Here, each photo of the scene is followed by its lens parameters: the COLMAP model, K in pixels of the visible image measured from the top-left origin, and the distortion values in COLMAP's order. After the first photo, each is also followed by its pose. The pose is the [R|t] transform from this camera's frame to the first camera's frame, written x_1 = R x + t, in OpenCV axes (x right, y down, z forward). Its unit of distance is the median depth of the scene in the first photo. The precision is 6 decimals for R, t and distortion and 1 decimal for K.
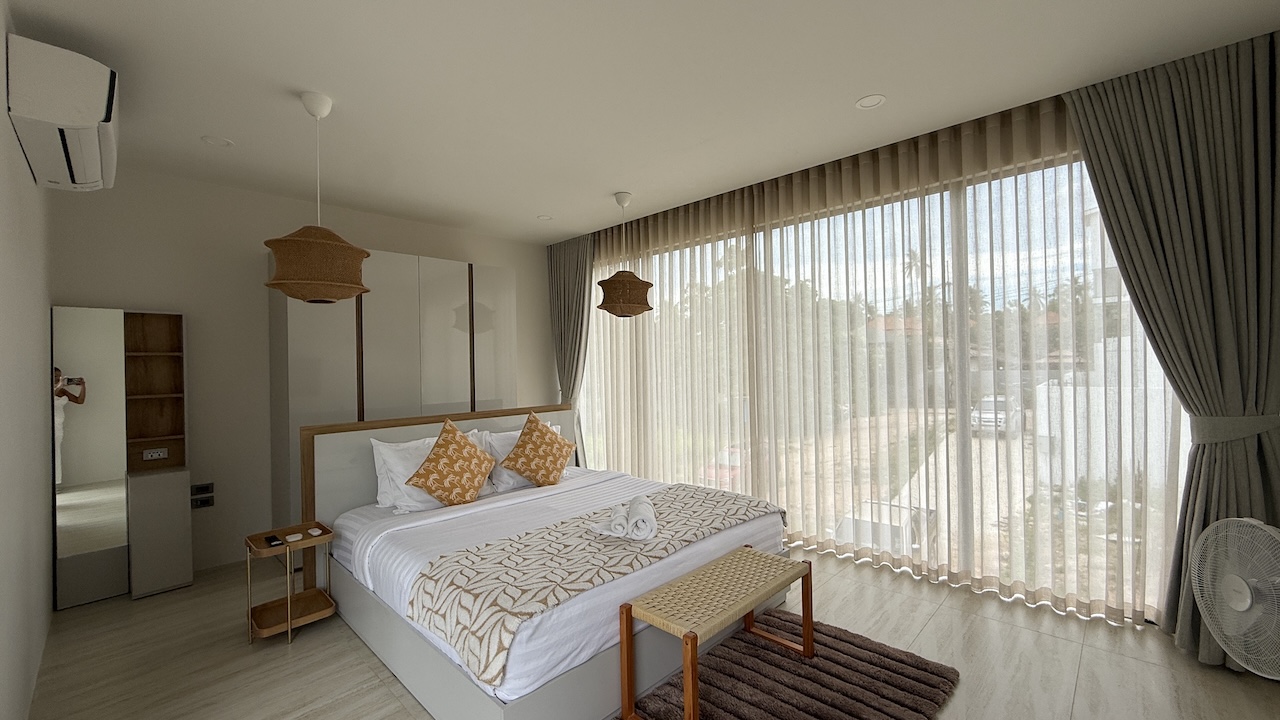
lens RADIAL K [[511.5, 0, 637.5], [0, 511.5, 359.6], [0, 0, 1]] dist [0.001687, 0.000046]
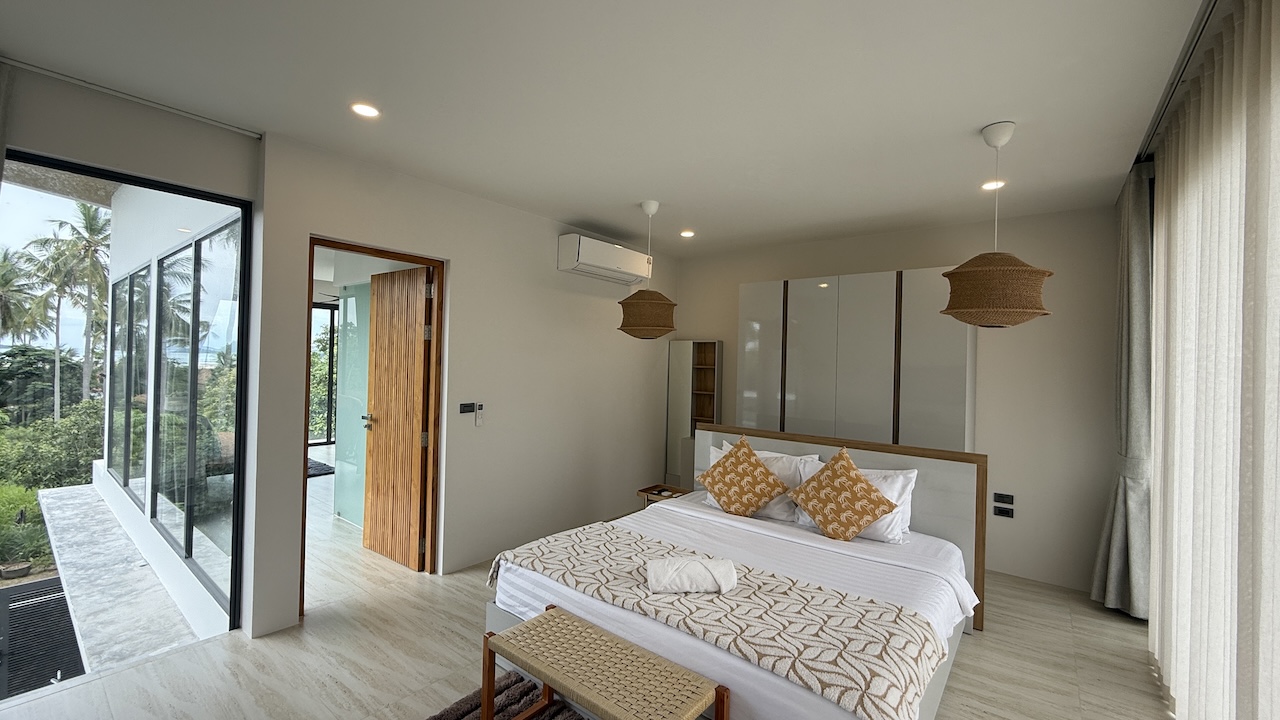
lens RADIAL K [[511.5, 0, 637.5], [0, 511.5, 359.6], [0, 0, 1]] dist [0.001687, 0.000046]
pose [[0.089491, 0.016354, -0.995853, 0.702576], [-0.023891, 0.999613, 0.014269, -0.055043], [0.995701, 0.022515, 0.089847, 0.678638]]
